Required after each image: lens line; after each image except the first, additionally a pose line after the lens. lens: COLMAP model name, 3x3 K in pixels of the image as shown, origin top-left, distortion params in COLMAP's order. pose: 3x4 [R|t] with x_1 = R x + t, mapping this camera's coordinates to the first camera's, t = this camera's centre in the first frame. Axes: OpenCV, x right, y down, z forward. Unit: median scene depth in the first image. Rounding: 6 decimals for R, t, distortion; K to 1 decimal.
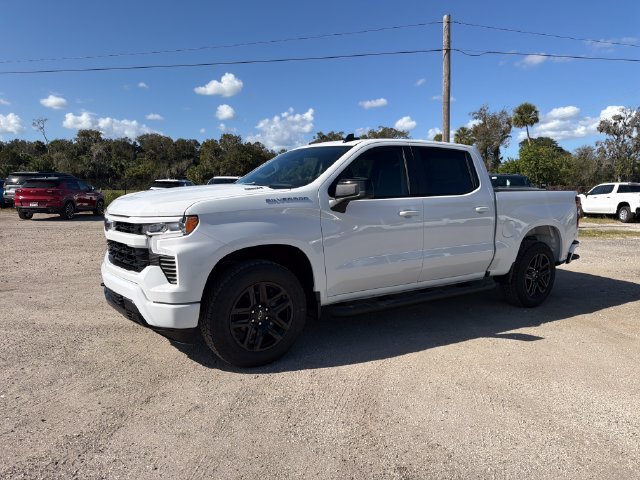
lens RADIAL K [[448.4, 0, 317.2], [0, 448.4, 241.5], [0, 0, 1]] dist [0.089116, -0.125657]
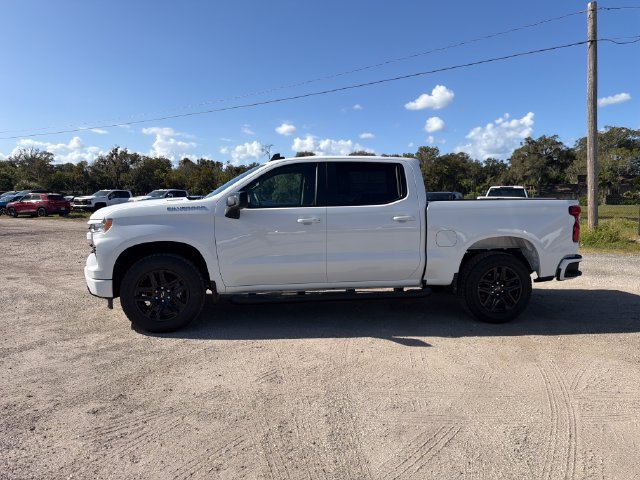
lens RADIAL K [[448.4, 0, 317.2], [0, 448.4, 241.5], [0, 0, 1]] dist [0.089116, -0.125657]
pose [[0.902111, 0.029069, -0.430523, 0.537434], [-0.041066, 0.998983, -0.018598, 0.007888], [0.429545, 0.034457, 0.902388, -0.014471]]
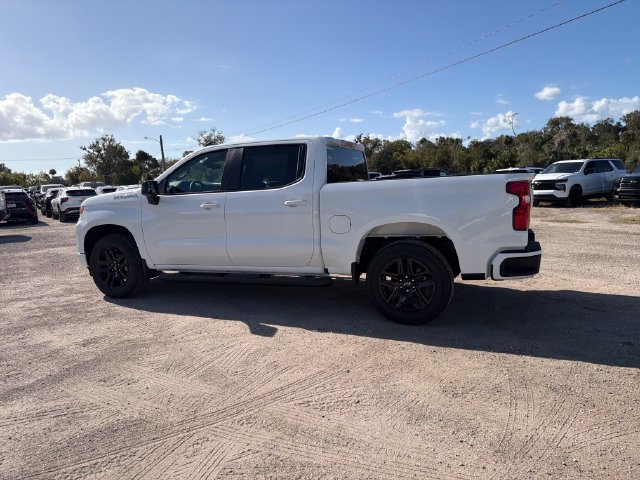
lens RADIAL K [[448.4, 0, 317.2], [0, 448.4, 241.5], [0, 0, 1]] dist [0.089116, -0.125657]
pose [[0.557807, 0.072178, -0.826826, 1.029717], [-0.051909, 0.997295, 0.052040, -0.033979], [0.828346, 0.013892, 0.560045, 0.421290]]
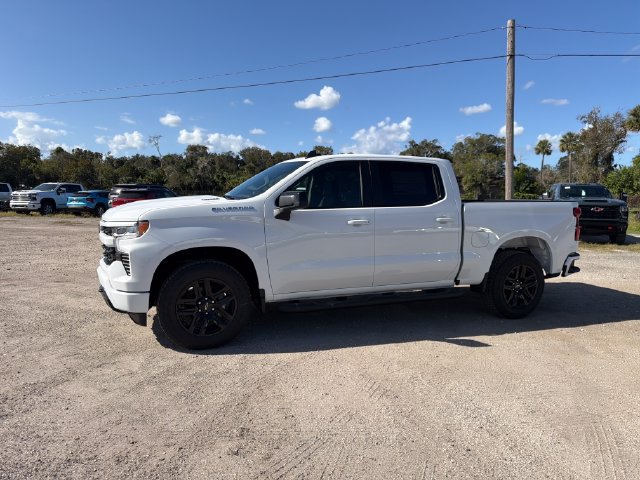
lens RADIAL K [[450.0, 0, 318.3], [0, 450.0, 241.4], [0, 0, 1]] dist [0.083880, -0.125739]
pose [[0.979107, 0.020334, -0.202324, 0.247501], [-0.024812, 0.999500, -0.019620, 0.006008], [0.201824, 0.024230, 0.979122, -0.066848]]
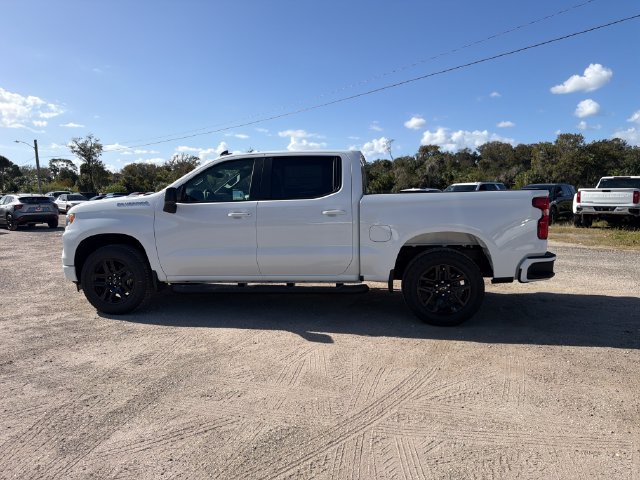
lens RADIAL K [[450.0, 0, 318.3], [0, 450.0, 241.4], [0, 0, 1]] dist [0.083880, -0.125739]
pose [[0.749366, 0.042898, -0.660765, 0.859947], [-0.055545, 0.998454, 0.001827, -0.005039], [0.659822, 0.035333, 0.750590, 0.188058]]
